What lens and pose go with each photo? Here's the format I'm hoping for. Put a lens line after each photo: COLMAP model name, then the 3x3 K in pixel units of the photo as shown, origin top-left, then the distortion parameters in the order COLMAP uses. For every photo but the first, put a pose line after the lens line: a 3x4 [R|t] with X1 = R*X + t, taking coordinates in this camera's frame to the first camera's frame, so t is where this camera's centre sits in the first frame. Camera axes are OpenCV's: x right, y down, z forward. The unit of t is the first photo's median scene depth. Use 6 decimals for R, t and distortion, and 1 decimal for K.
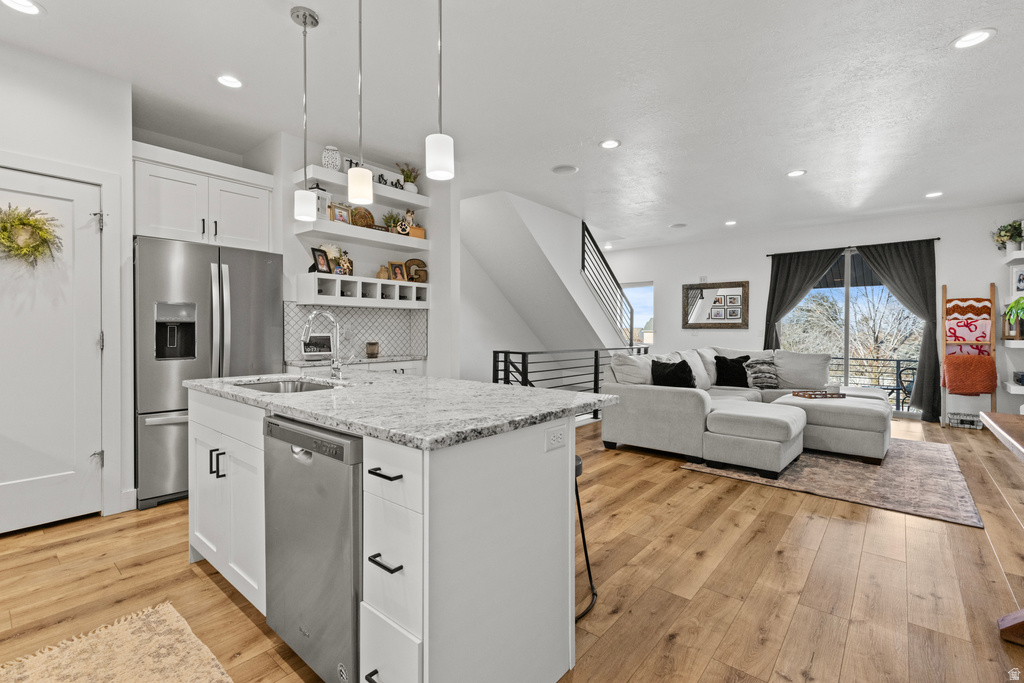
lens RADIAL K [[459.4, 0, 510.2], [0, 459.4, 333.0], [0, 0, 1]] dist [0.003566, -0.000466]
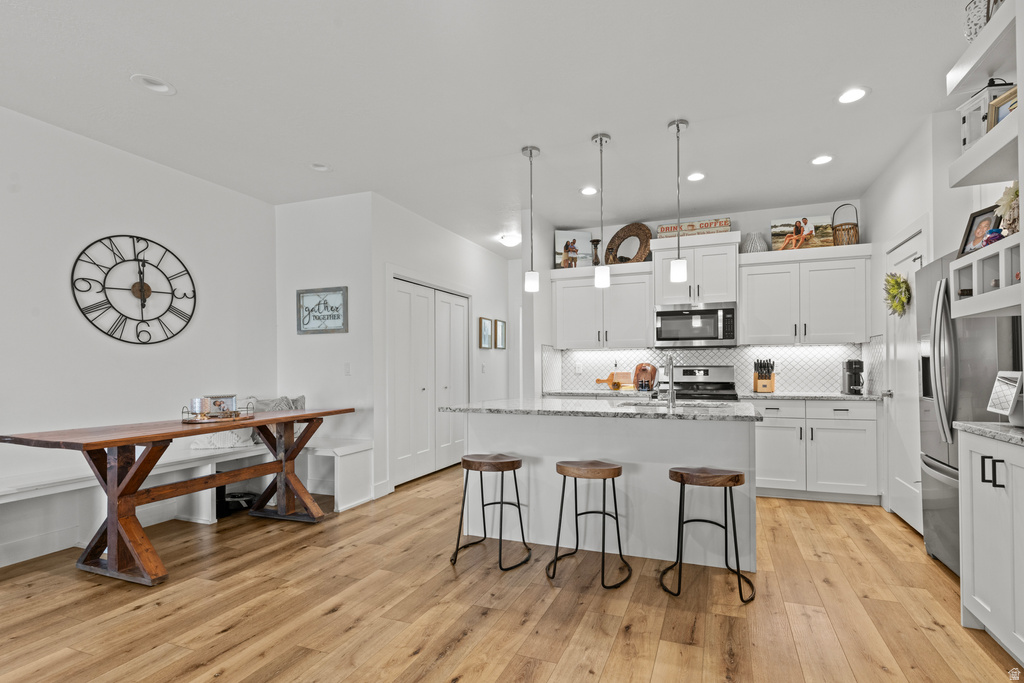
lens RADIAL K [[473.5, 0, 552.6], [0, 473.5, 363.4], [0, 0, 1]] dist [0.007325, -0.001807]
pose [[-0.933467, -0.003059, -0.358651, 0.302213], [-0.002350, 0.999994, -0.002412, -0.007681], [0.358656, -0.001408, -0.933469, 1.779711]]
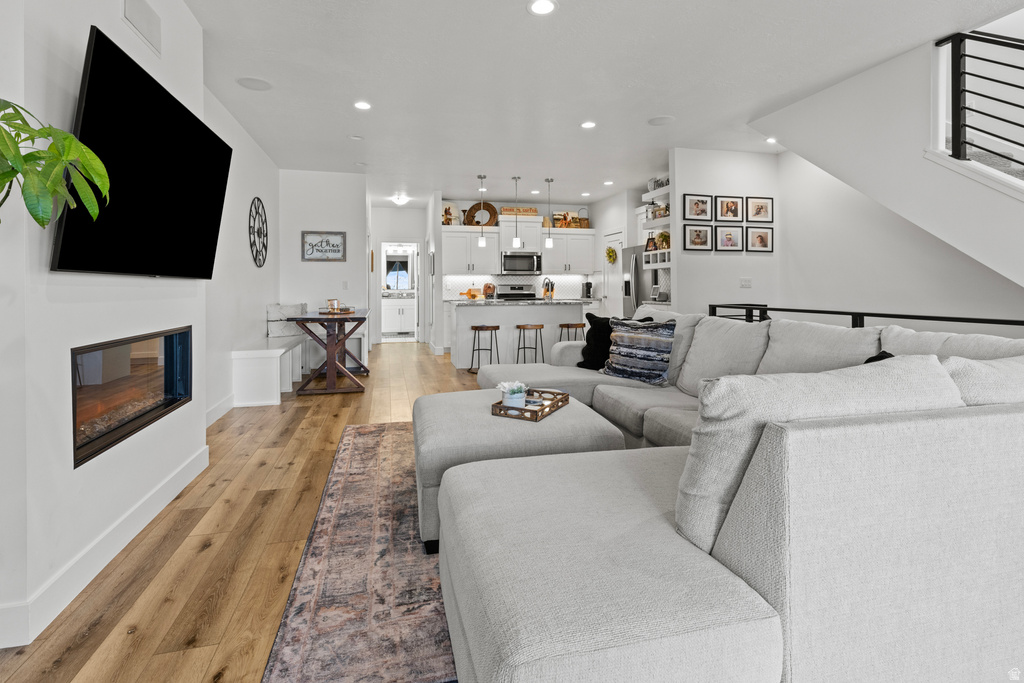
lens RADIAL K [[473.5, 0, 511.2], [0, 473.5, 282.2], [0, 0, 1]] dist [0.007325, -0.001807]
pose [[-0.575040, -0.013743, -0.818010, 1.856631], [-0.006706, 0.999904, -0.012085, 0.017491], [0.818098, -0.001464, -0.575077, 2.157691]]
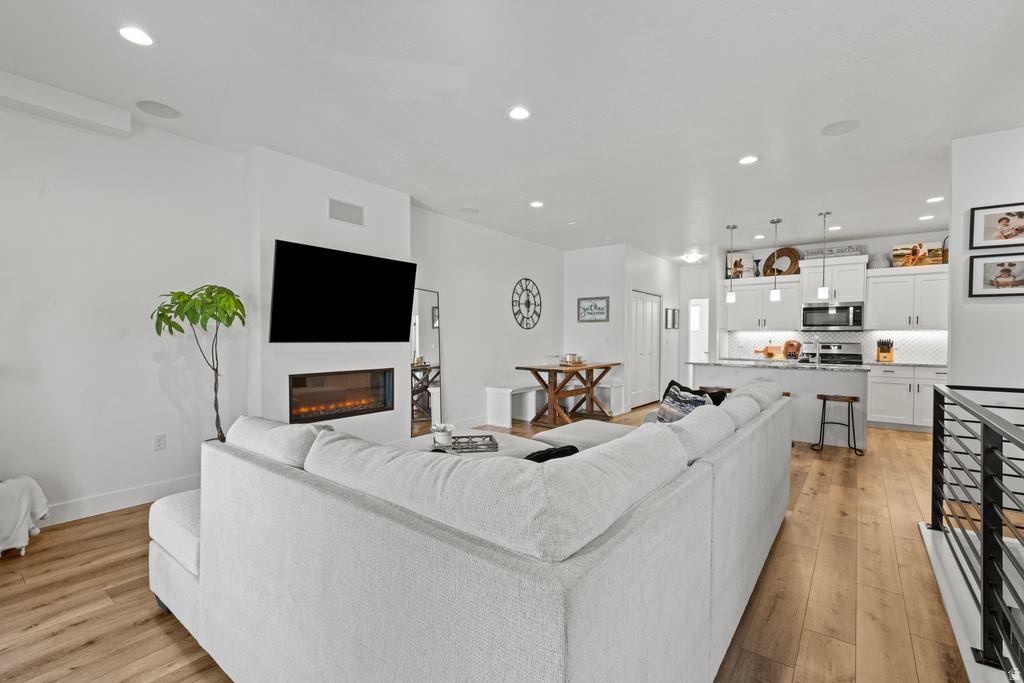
lens RADIAL K [[459.4, 0, 512.0], [0, 459.4, 340.8], [0, 0, 1]] dist [0.003566, -0.000466]
pose [[-0.998237, -0.012109, -0.058098, 1.106143], [-0.012994, 0.999805, 0.014886, -0.030712], [0.057907, 0.015615, -0.998200, 2.788664]]
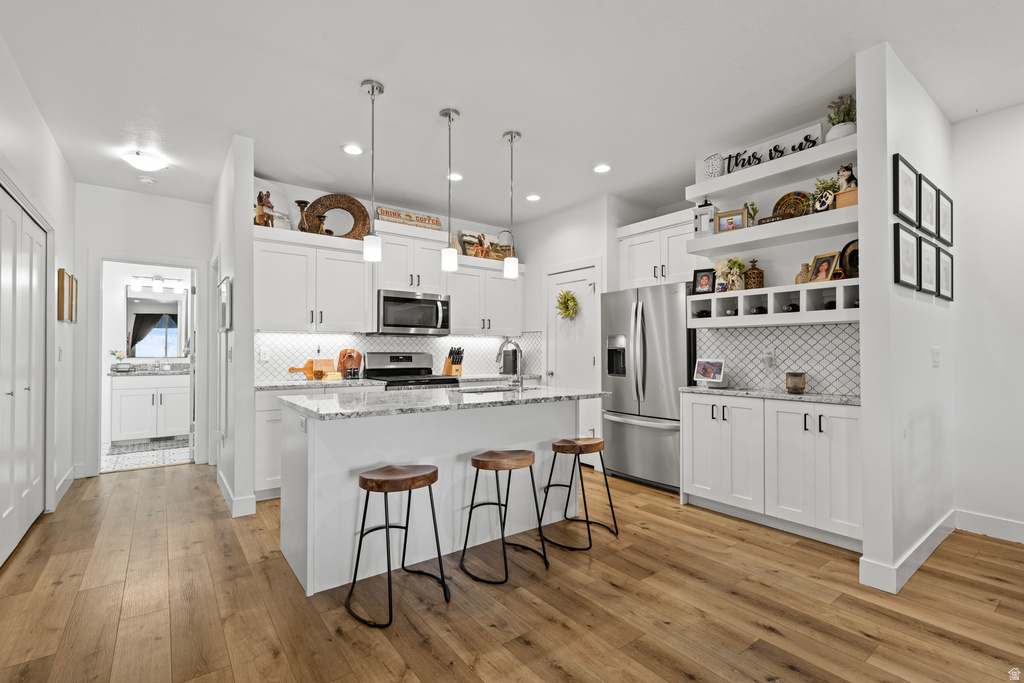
lens RADIAL K [[459.4, 0, 503.8], [0, 459.4, 346.8], [0, 0, 1]] dist [0.003566, -0.000466]
pose [[-0.225964, -0.016744, -0.973992, 0.792223], [-0.013294, 0.999812, -0.014103, -0.006280], [0.974045, 0.009762, -0.226144, 1.094065]]
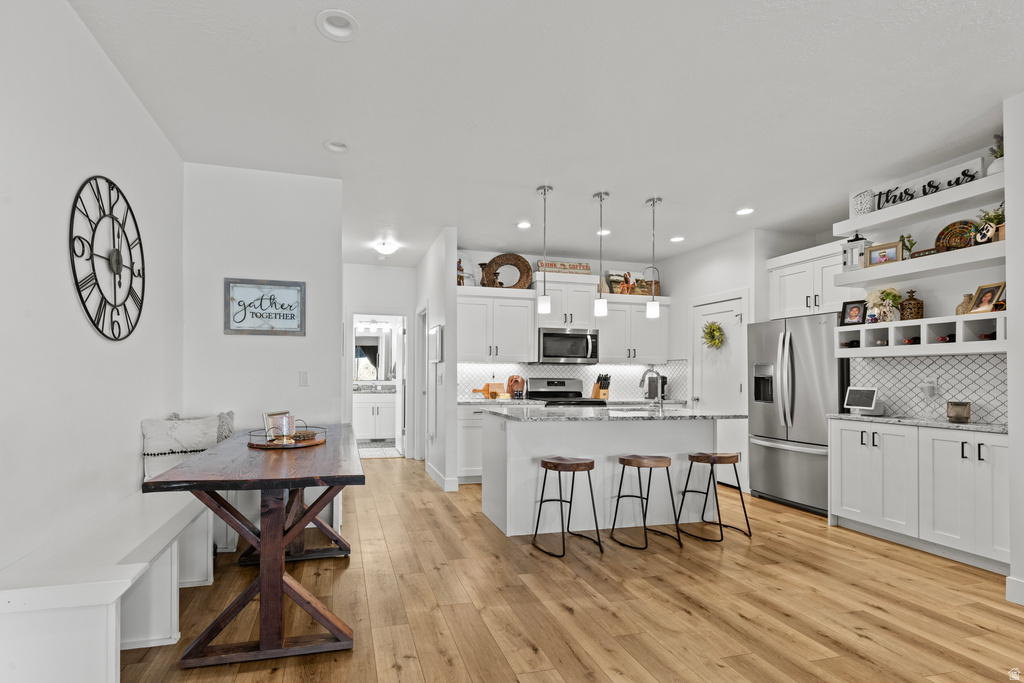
lens RADIAL K [[473.5, 0, 458.4], [0, 473.5, 370.5], [0, 0, 1]] dist [0.007325, -0.001807]
pose [[-0.580107, -0.019553, -0.814306, 1.203757], [-0.019923, 0.999753, -0.009813, -0.009693], [0.814297, 0.010531, -0.580353, 1.211901]]
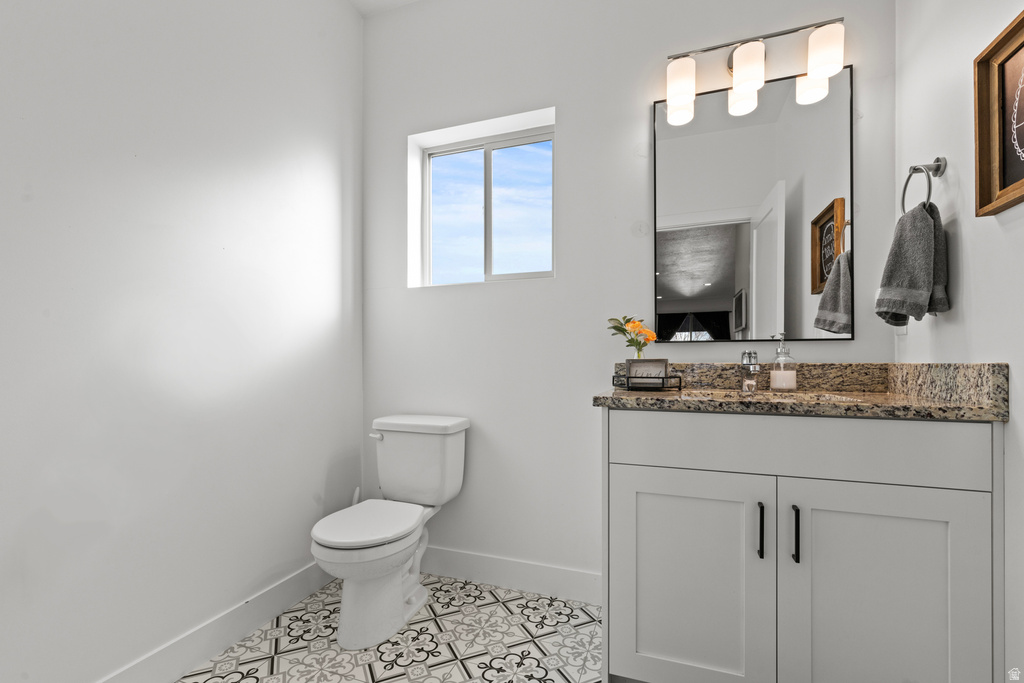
lens RADIAL K [[459.4, 0, 511.3], [0, 459.4, 348.9], [0, 0, 1]] dist [0.003566, -0.000466]
pose [[-0.939910, -0.008757, -0.341311, -0.497020], [-0.008223, 0.999962, -0.003011, 0.051200], [0.341324, -0.000024, -0.939946, -0.573014]]
